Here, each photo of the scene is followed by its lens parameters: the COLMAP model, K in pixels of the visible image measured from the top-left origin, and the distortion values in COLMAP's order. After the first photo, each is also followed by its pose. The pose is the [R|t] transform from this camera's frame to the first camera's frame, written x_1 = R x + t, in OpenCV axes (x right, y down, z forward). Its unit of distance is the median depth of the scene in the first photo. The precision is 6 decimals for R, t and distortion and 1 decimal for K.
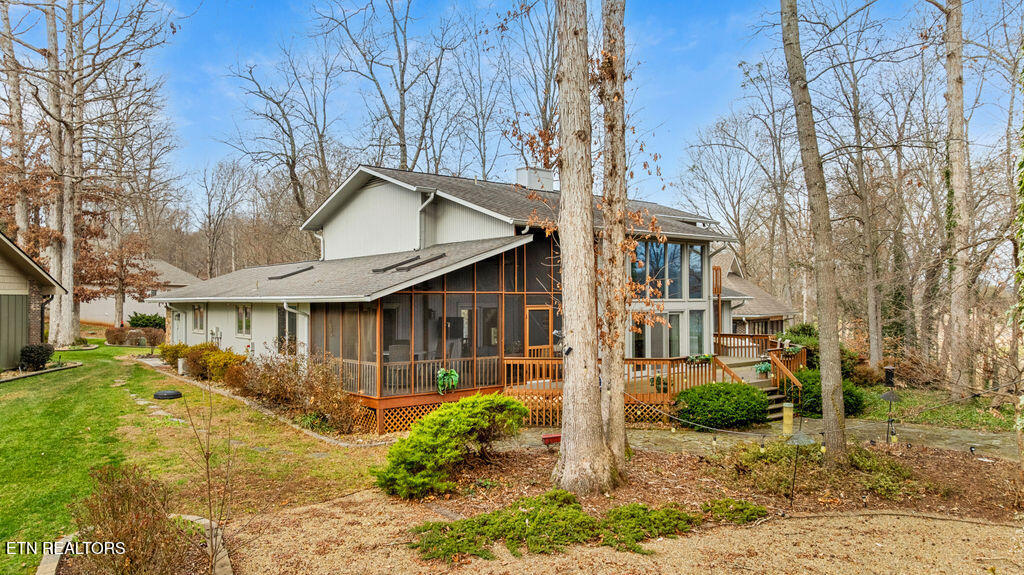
lens RADIAL K [[740.0, 0, 512.0], [0, 740.0, 287.5], [0, 0, 1]] dist [-0.004142, -0.001323]
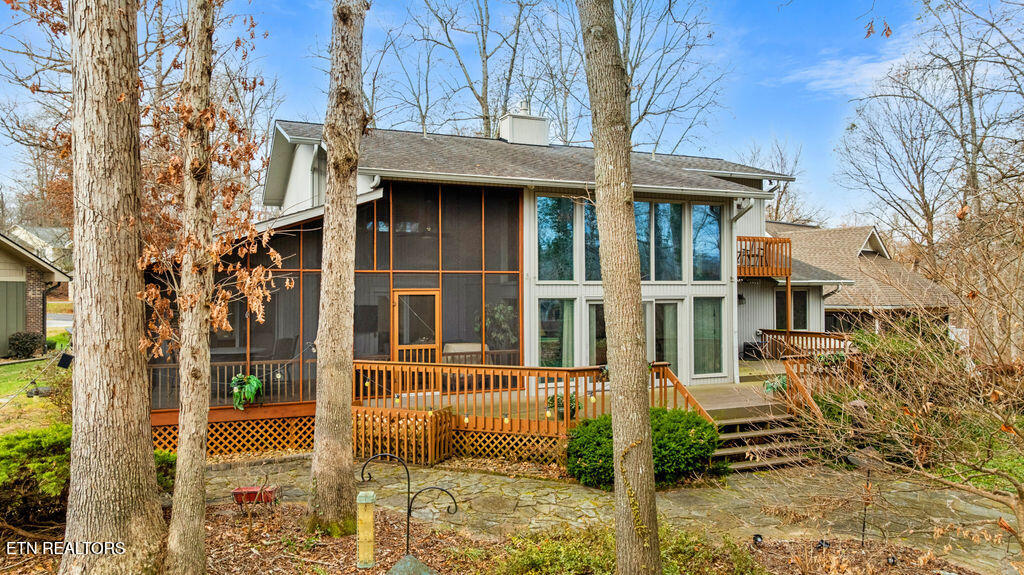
lens RADIAL K [[740.0, 0, 512.0], [0, 740.0, 287.5], [0, 0, 1]] dist [-0.004142, -0.001323]
pose [[0.961872, -0.002718, -0.273488, 0.262602], [0.005706, 0.999932, 0.010131, 0.013079], [0.273442, -0.011305, 0.961822, 0.271234]]
